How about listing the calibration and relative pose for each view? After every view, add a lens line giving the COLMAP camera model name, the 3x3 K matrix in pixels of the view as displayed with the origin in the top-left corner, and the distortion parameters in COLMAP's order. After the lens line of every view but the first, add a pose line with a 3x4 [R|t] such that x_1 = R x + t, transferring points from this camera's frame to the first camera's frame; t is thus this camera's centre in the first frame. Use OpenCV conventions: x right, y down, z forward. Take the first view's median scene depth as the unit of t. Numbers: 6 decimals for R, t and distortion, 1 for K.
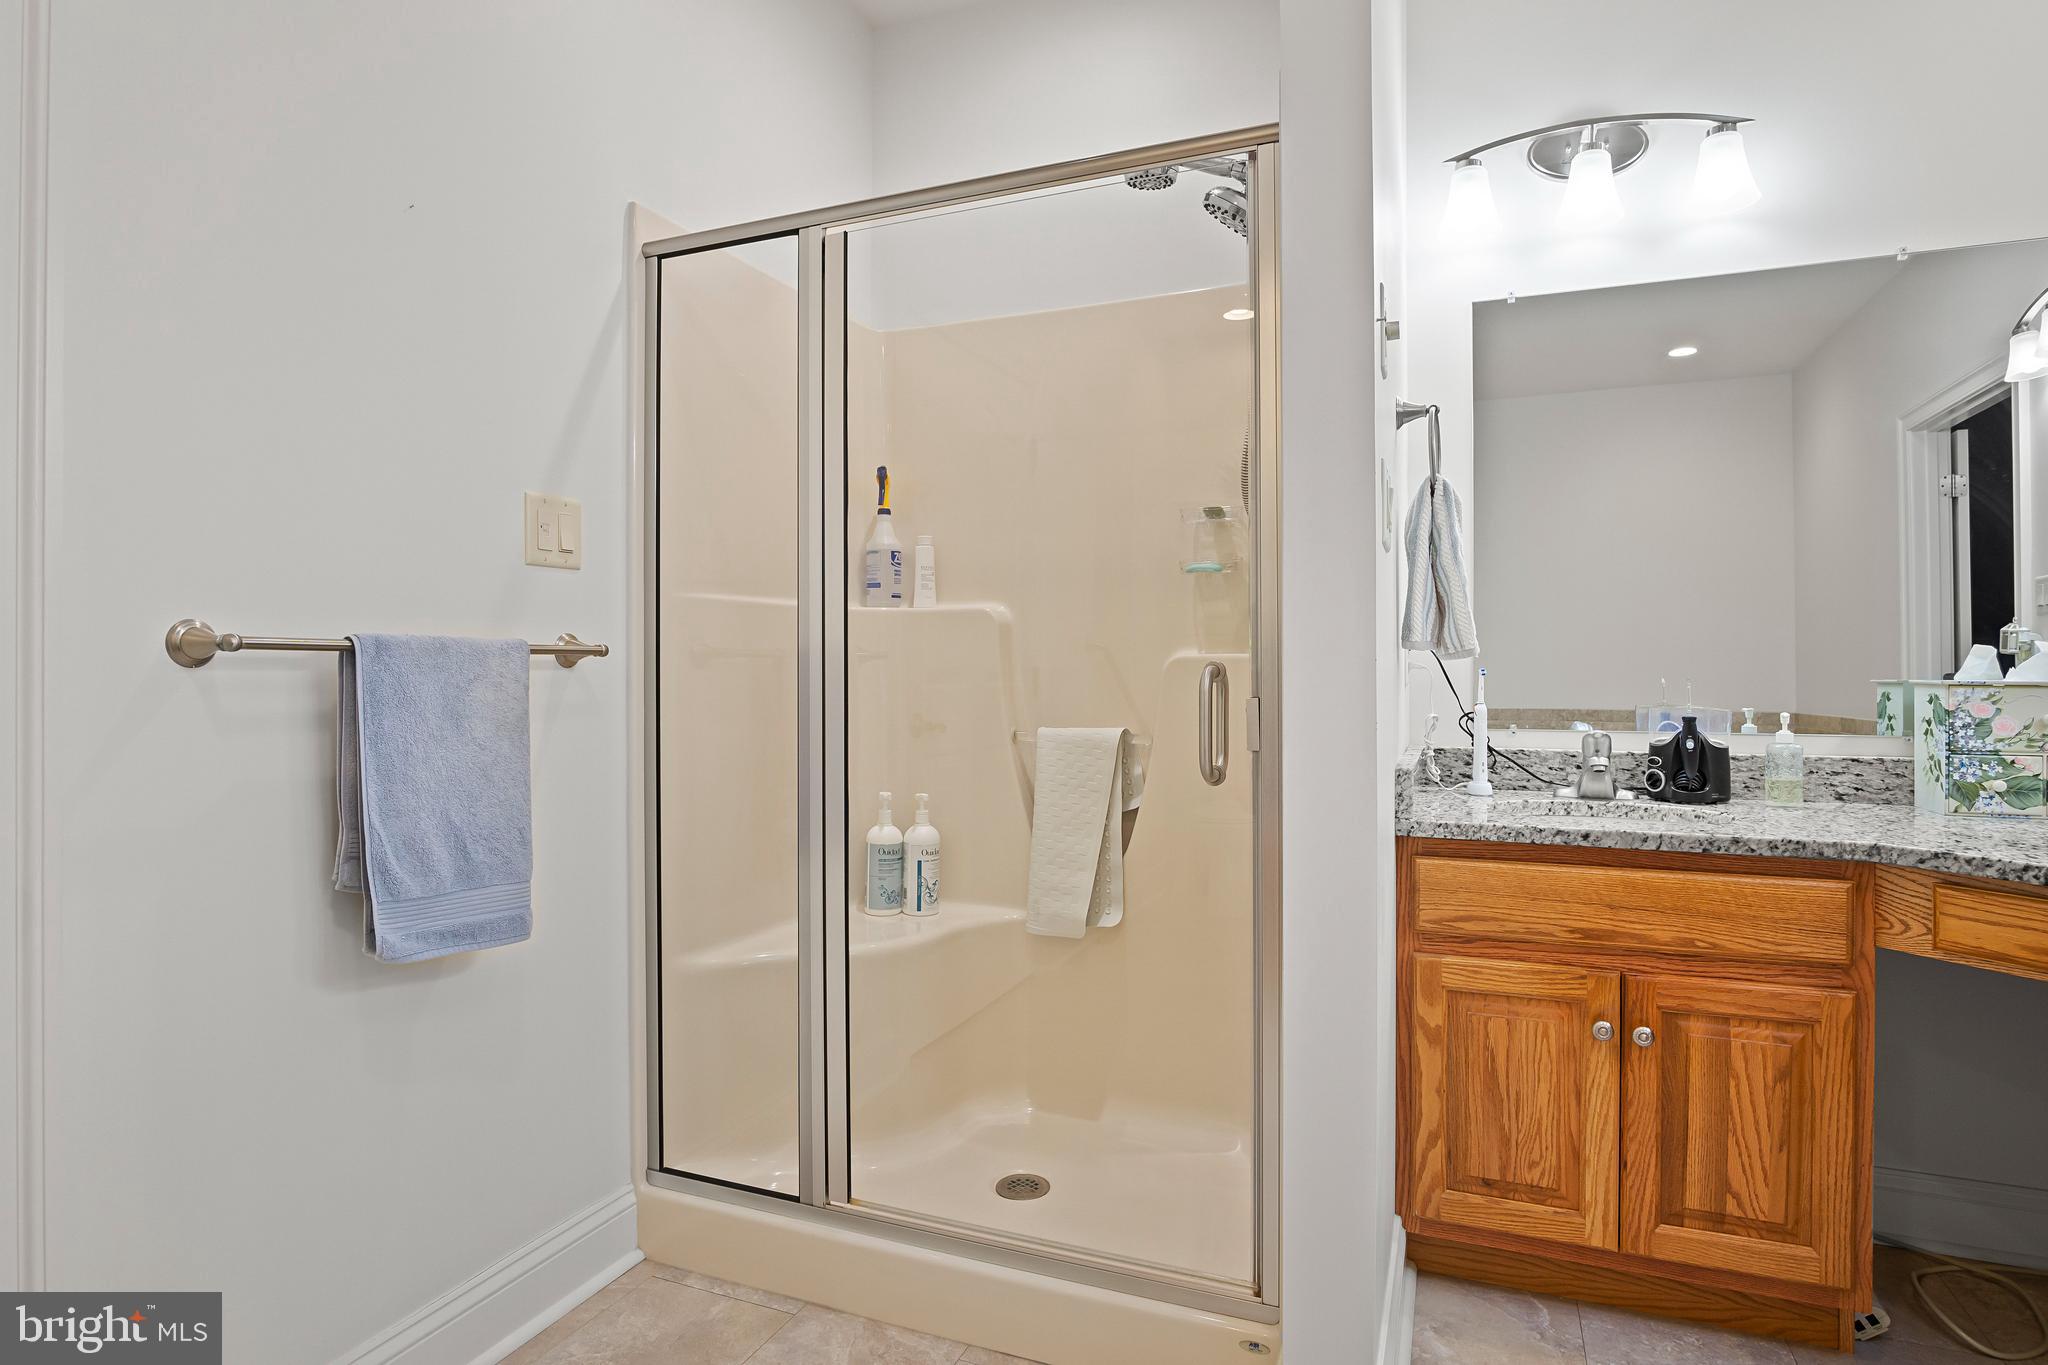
lens RADIAL K [[1103.2, 0, 1016.9], [0, 1103.2, 673.7], [0, 0, 1]] dist [-0.031535, 0.007871]
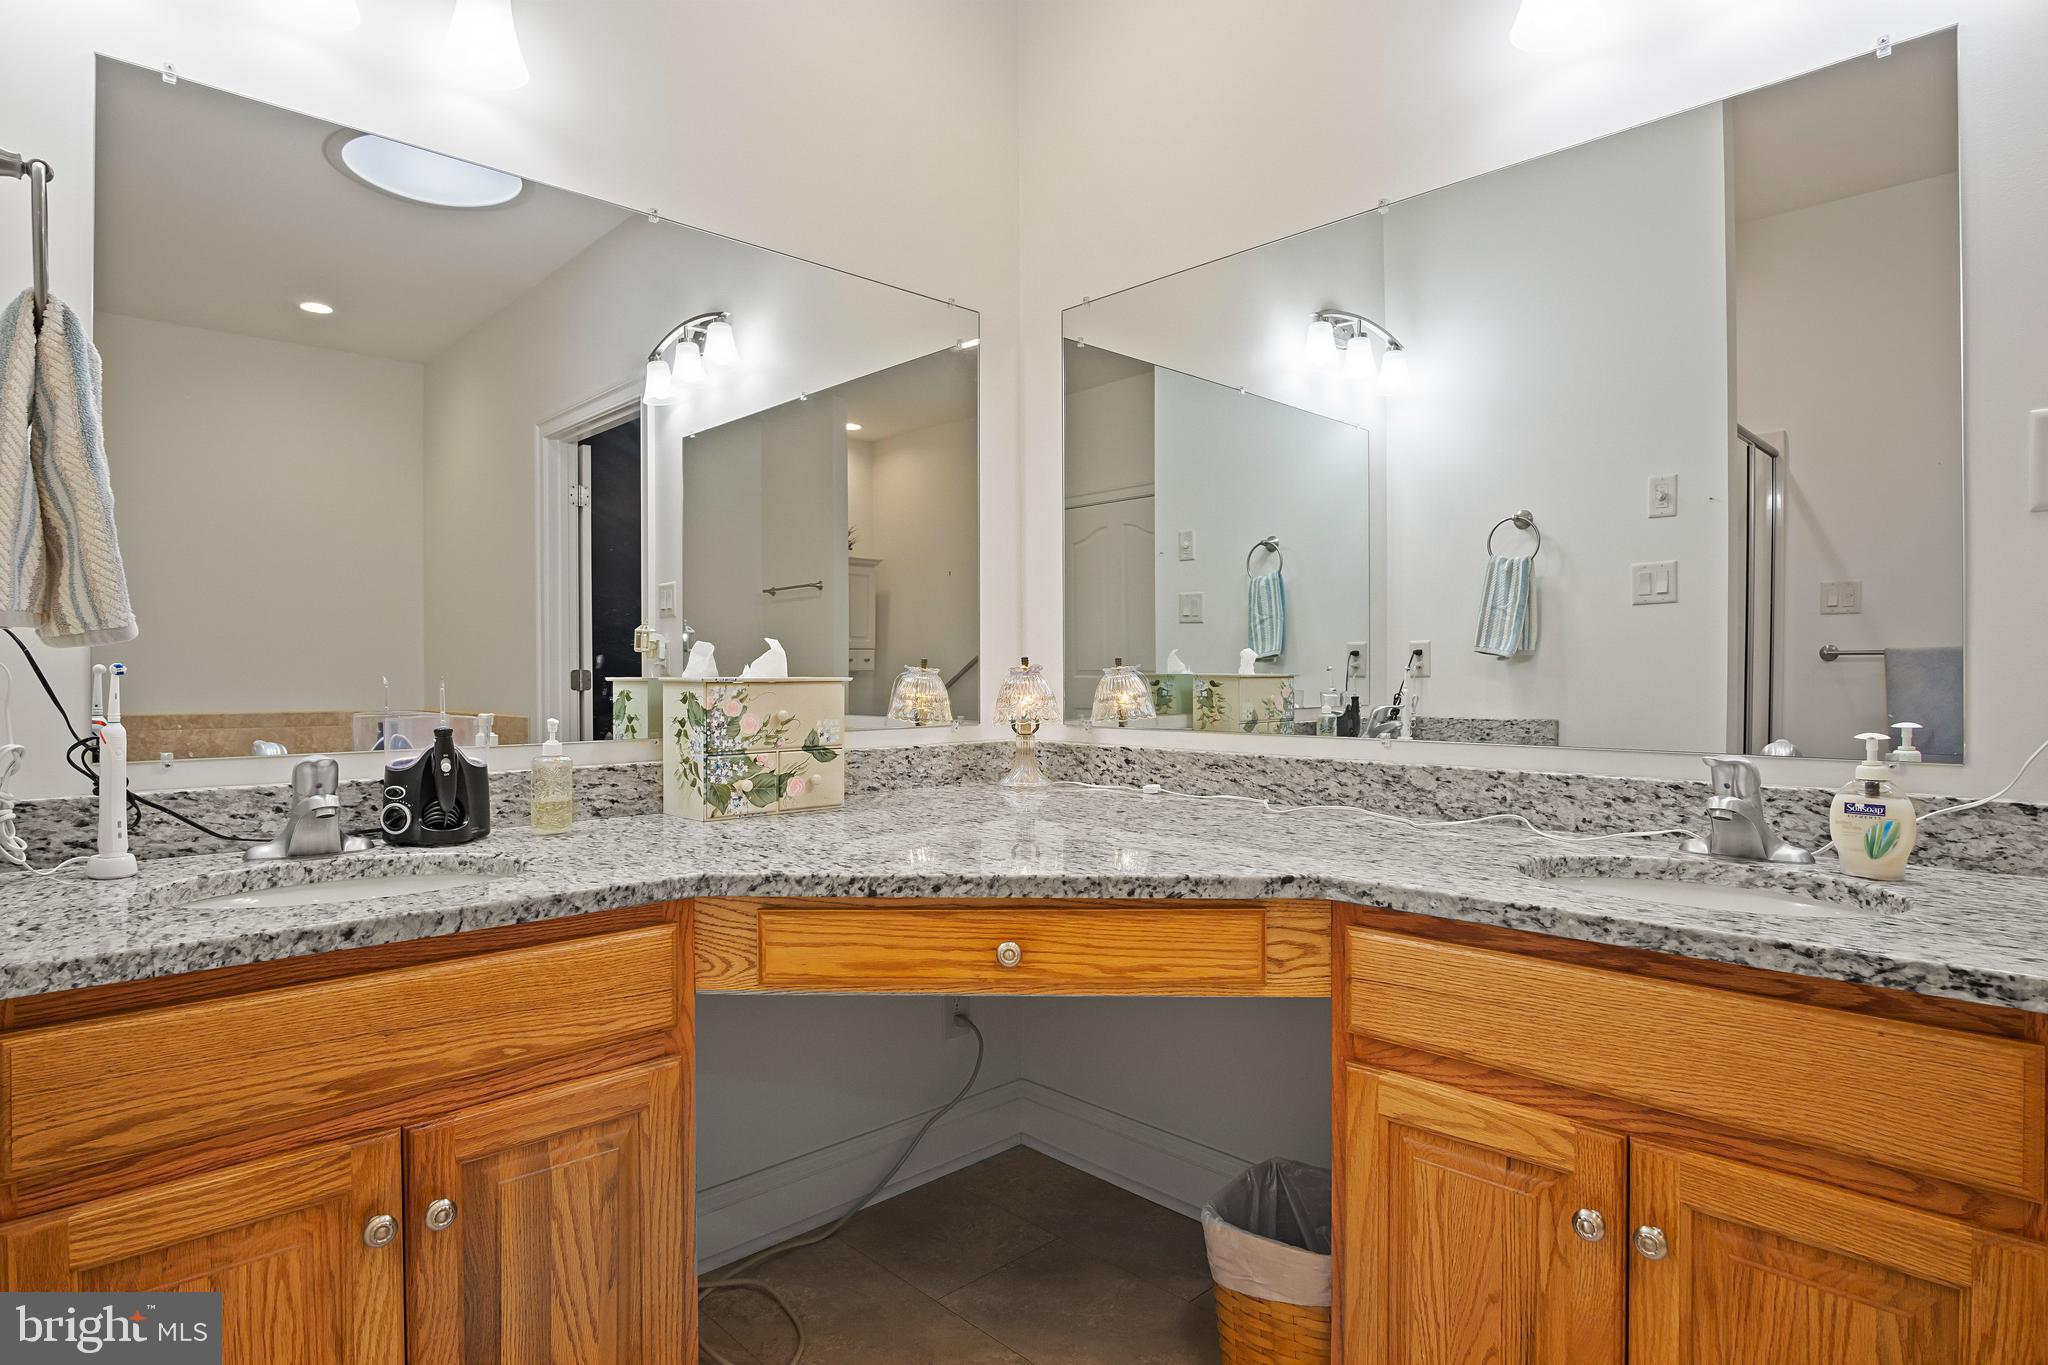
lens RADIAL K [[1103.2, 0, 1021.8], [0, 1103.2, 669.5], [0, 0, 1]] dist [-0.031535, 0.007871]
pose [[0.401685, -0.000757, 0.915778, 0.104671], [0.001615, 0.999999, 0.000118, -0.000594], [-0.915777, 0.001432, 0.401686, 0.392180]]
